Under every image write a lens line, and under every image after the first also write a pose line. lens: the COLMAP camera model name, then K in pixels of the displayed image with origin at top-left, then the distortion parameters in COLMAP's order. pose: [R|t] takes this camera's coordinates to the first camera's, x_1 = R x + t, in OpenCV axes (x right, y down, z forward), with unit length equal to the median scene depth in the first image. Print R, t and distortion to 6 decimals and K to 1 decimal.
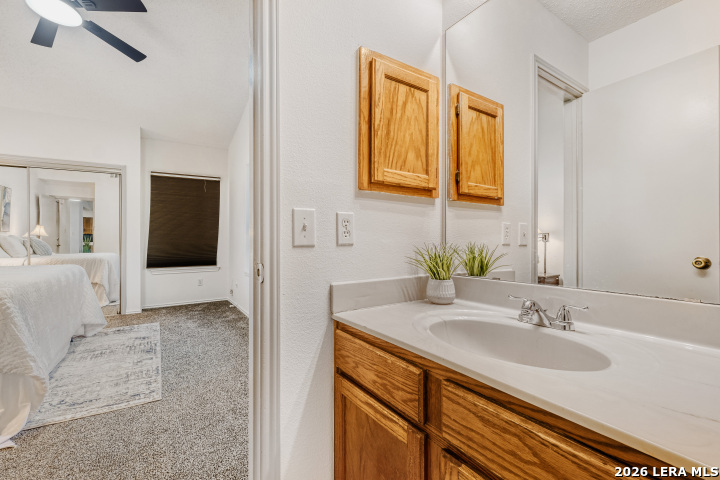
lens RADIAL K [[313.1, 0, 357.8], [0, 313.1, 241.6], [0, 0, 1]] dist [-0.000770, -0.001005]
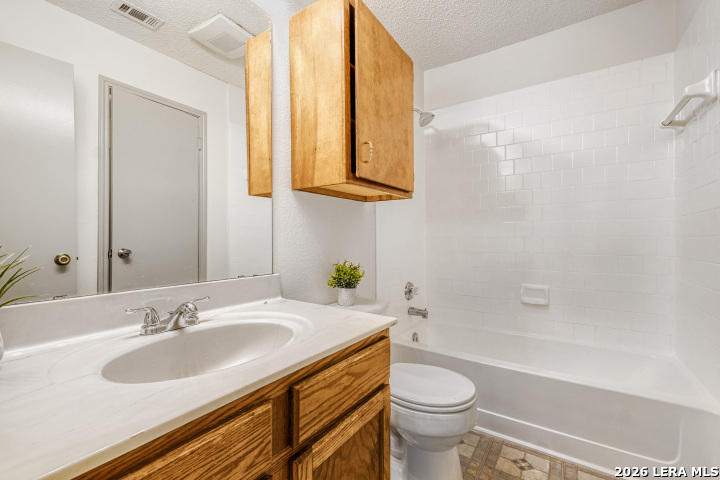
lens RADIAL K [[313.1, 0, 356.3], [0, 313.1, 240.6], [0, 0, 1]] dist [-0.000770, -0.001005]
pose [[-0.377906, -0.009120, 0.925799, -0.796695], [-0.002502, 0.999958, 0.008829, -0.008932], [-0.925840, 0.001021, -0.377913, 1.411760]]
